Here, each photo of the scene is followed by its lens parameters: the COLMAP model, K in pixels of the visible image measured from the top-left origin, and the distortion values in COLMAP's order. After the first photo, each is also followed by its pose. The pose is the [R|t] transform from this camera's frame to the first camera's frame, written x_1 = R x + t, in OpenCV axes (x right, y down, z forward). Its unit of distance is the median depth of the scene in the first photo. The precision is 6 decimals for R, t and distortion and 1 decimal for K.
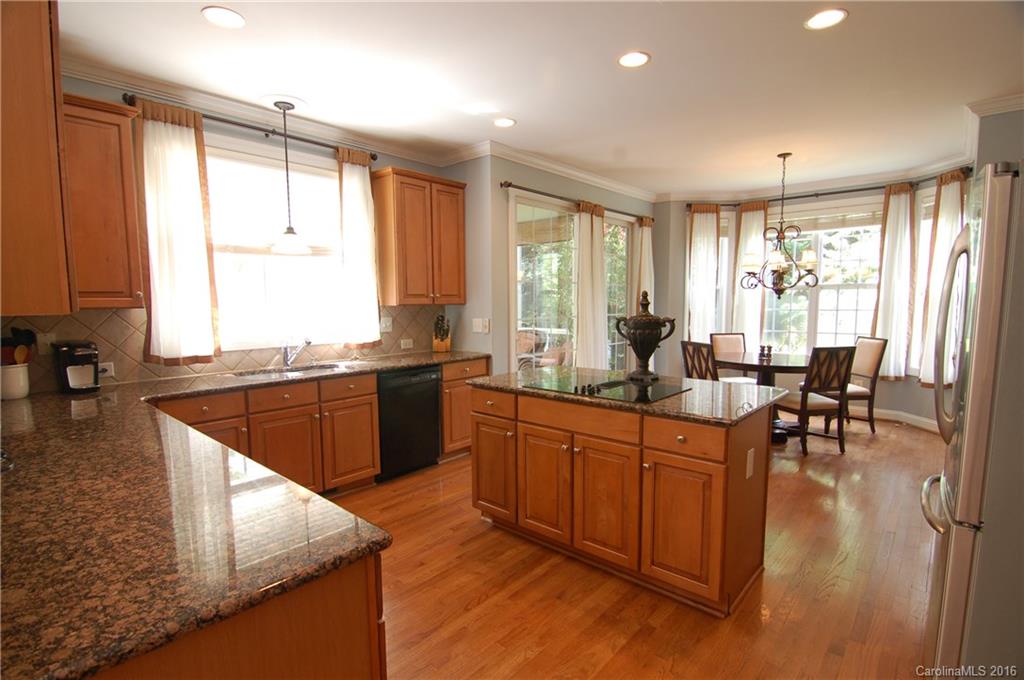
lens RADIAL K [[495.6, 0, 509.3], [0, 495.6, 350.0], [0, 0, 1]] dist [-0.014932, -0.004018]
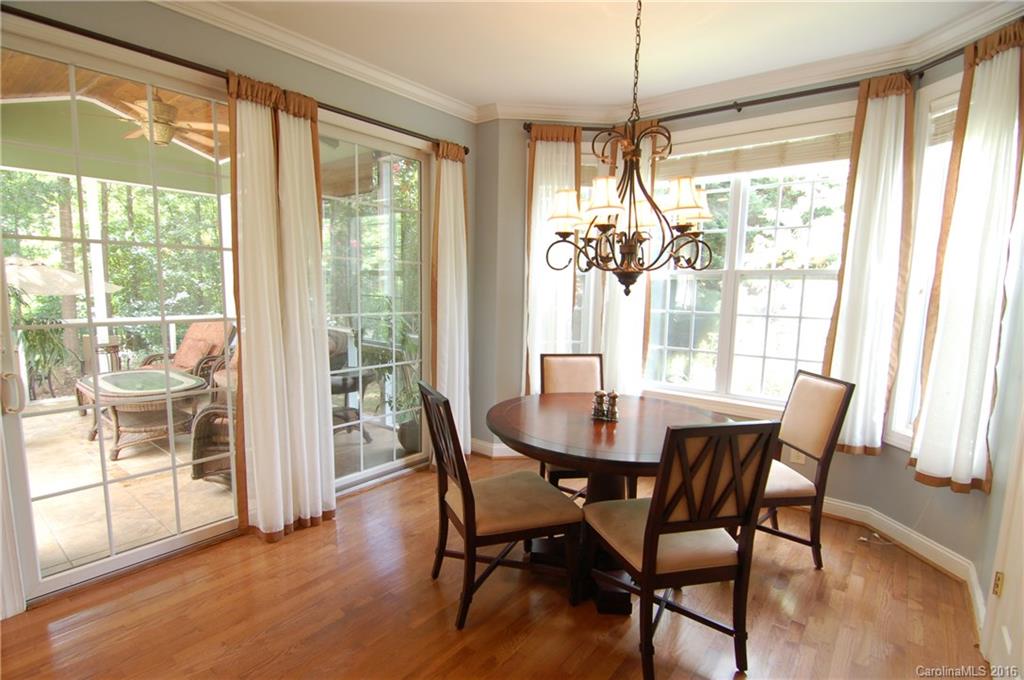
lens RADIAL K [[495.6, 0, 509.3], [0, 495.6, 350.0], [0, 0, 1]] dist [-0.014932, -0.004018]
pose [[0.997966, 0.020342, 0.060408, 0.375986], [-0.021942, 0.999423, 0.025938, -0.056668], [-0.059845, -0.027211, 0.997837, 0.503585]]
